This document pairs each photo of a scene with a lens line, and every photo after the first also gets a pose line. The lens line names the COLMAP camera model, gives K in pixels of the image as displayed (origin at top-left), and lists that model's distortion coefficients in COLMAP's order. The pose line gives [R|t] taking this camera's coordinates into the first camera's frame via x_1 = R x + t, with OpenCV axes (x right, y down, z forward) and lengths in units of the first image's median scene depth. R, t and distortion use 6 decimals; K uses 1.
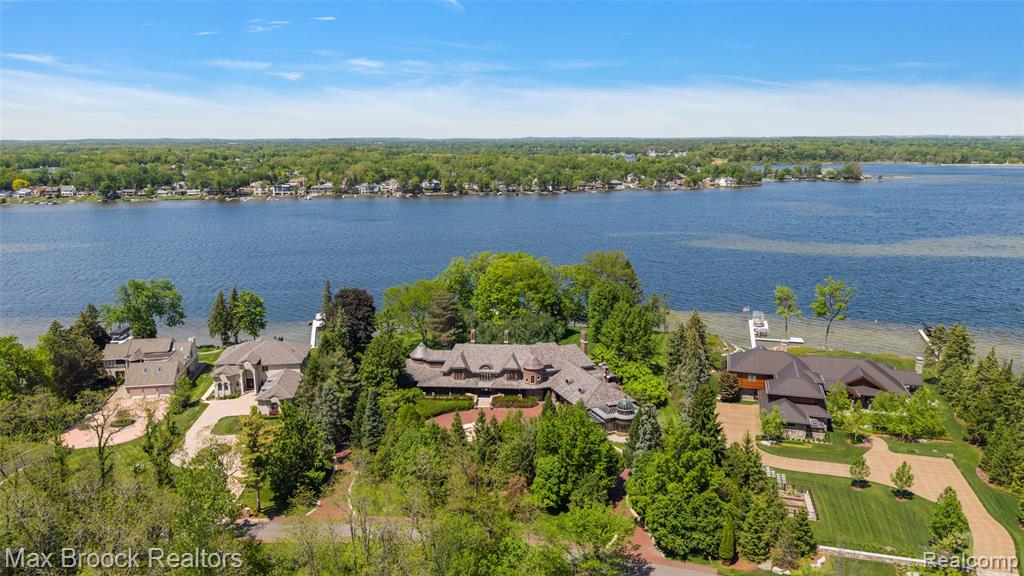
lens RADIAL K [[714.2, 0, 512.0], [0, 714.2, 288.0], [0, 0, 1]] dist [0.000902, -0.002792]
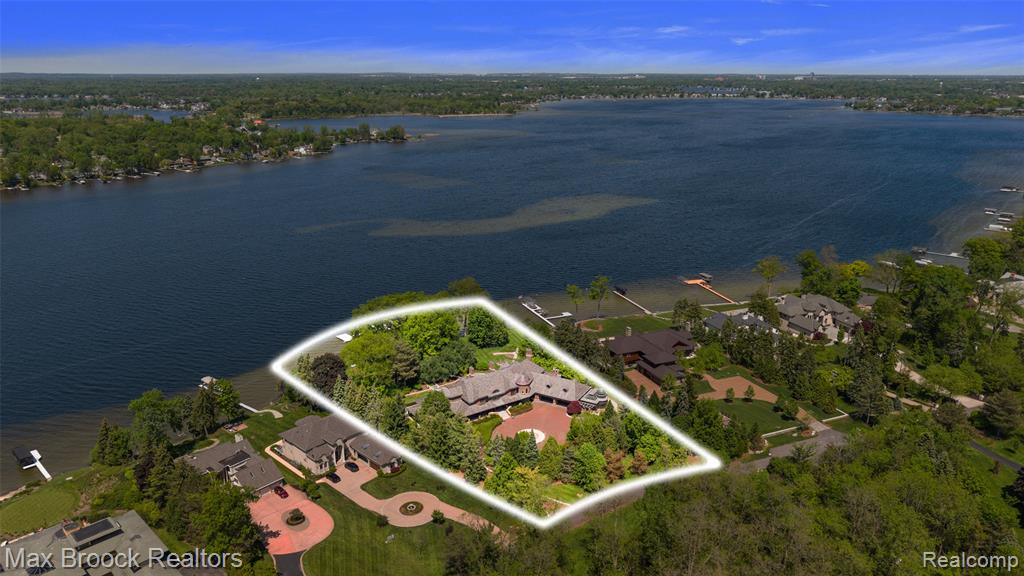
lens RADIAL K [[714.2, 0, 512.0], [0, 714.2, 288.0], [0, 0, 1]] dist [0.000902, -0.002792]
pose [[0.762221, -0.175936, 0.622949, -0.864312], [0.117859, 0.983989, 0.133693, -0.278766], [-0.636497, -0.028483, 0.770753, -0.112623]]
